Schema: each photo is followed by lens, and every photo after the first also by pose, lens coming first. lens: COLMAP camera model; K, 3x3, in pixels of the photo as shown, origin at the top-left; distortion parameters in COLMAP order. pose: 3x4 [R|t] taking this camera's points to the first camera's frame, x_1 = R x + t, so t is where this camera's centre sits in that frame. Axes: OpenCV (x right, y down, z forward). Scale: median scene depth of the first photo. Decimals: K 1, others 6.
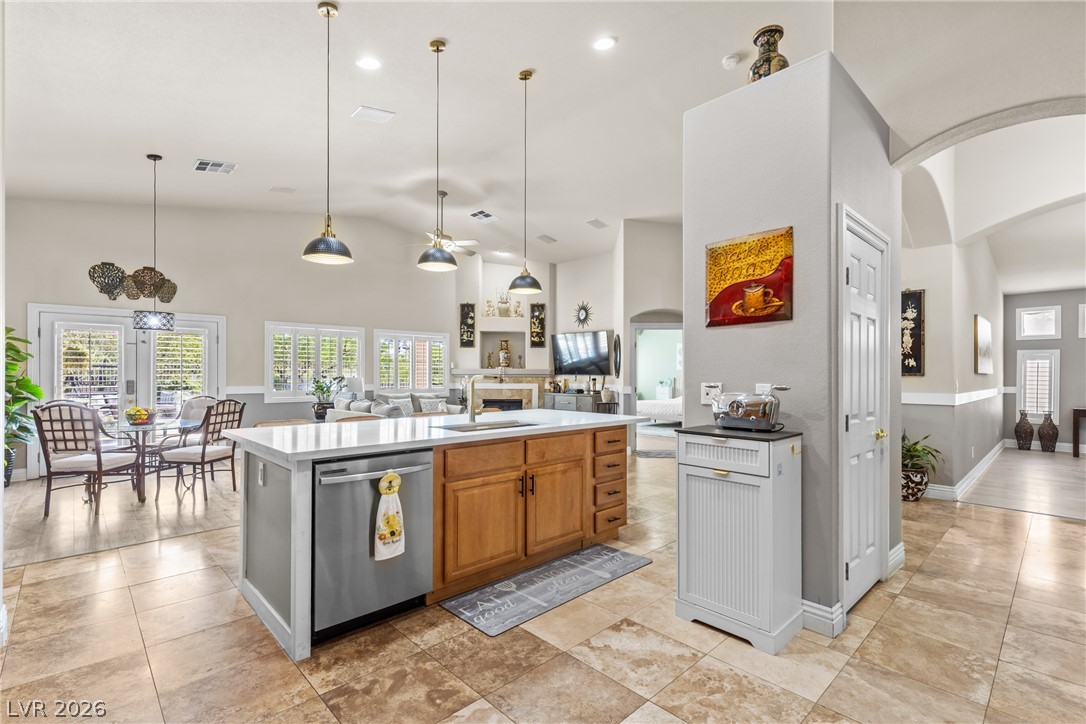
lens RADIAL K [[494.9, 0, 545.5], [0, 494.9, 369.1], [0, 0, 1]] dist [0.009730, -0.000051]
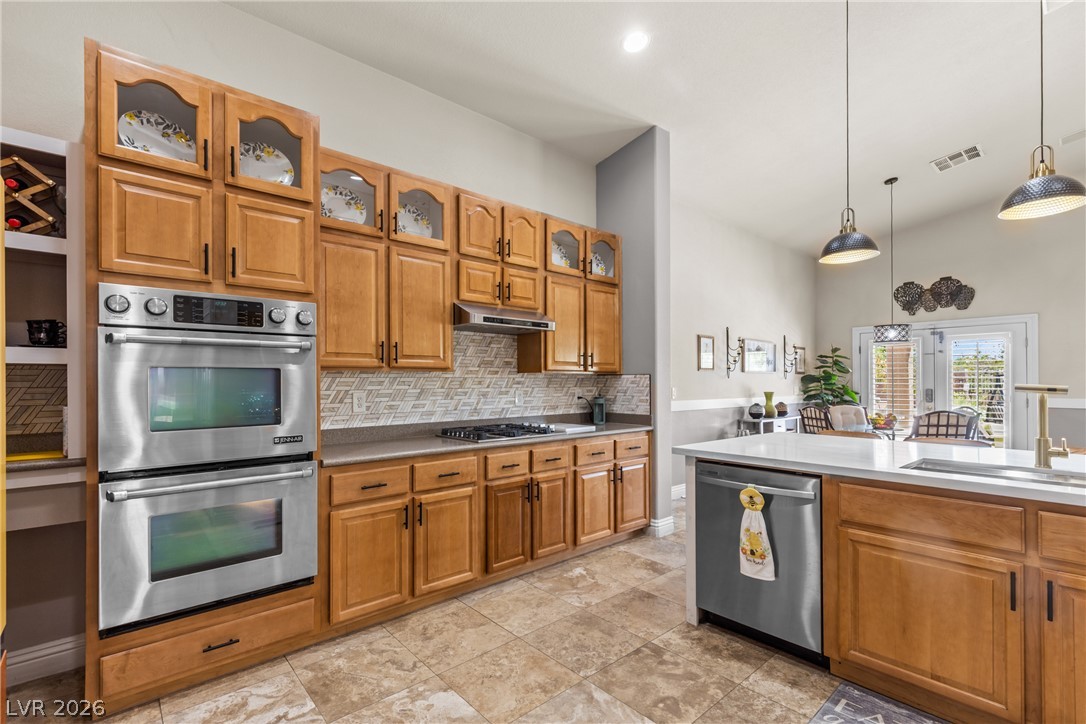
lens RADIAL K [[492.9, 0, 548.7], [0, 492.9, 379.1], [0, 0, 1]] dist [0.001751, 0.000272]
pose [[-0.031922, -0.007785, -0.999460, 0.185188], [0.009564, 0.999922, -0.008094, 0.001704], [0.999445, -0.009817, -0.031845, 0.185944]]
